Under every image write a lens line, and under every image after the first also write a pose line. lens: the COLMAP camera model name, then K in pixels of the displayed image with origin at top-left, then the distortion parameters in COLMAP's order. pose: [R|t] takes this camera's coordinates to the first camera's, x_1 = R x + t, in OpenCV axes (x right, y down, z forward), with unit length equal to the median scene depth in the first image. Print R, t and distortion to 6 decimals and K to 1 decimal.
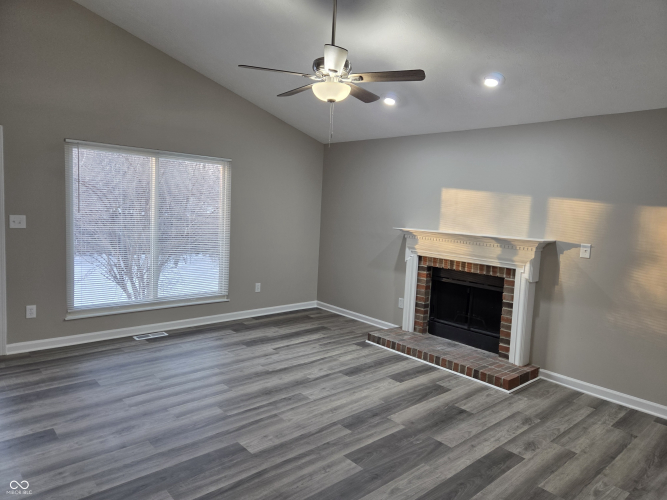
lens RADIAL K [[448.0, 0, 332.4], [0, 448.0, 246.7], [0, 0, 1]] dist [0.053926, -0.002864]
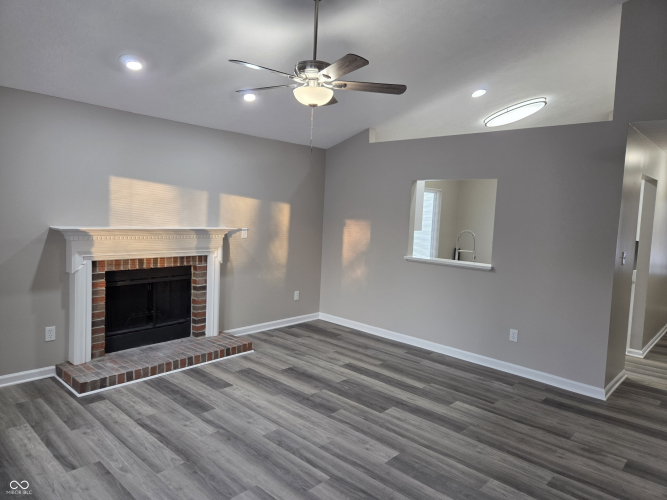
lens RADIAL K [[448.0, 0, 332.4], [0, 448.0, 246.7], [0, 0, 1]] dist [0.053926, -0.002864]
pose [[-0.093093, -0.133269, 0.986698, -0.734730], [0.040437, 0.989678, 0.137487, -0.114224], [-0.994836, 0.052698, -0.086743, 0.781380]]
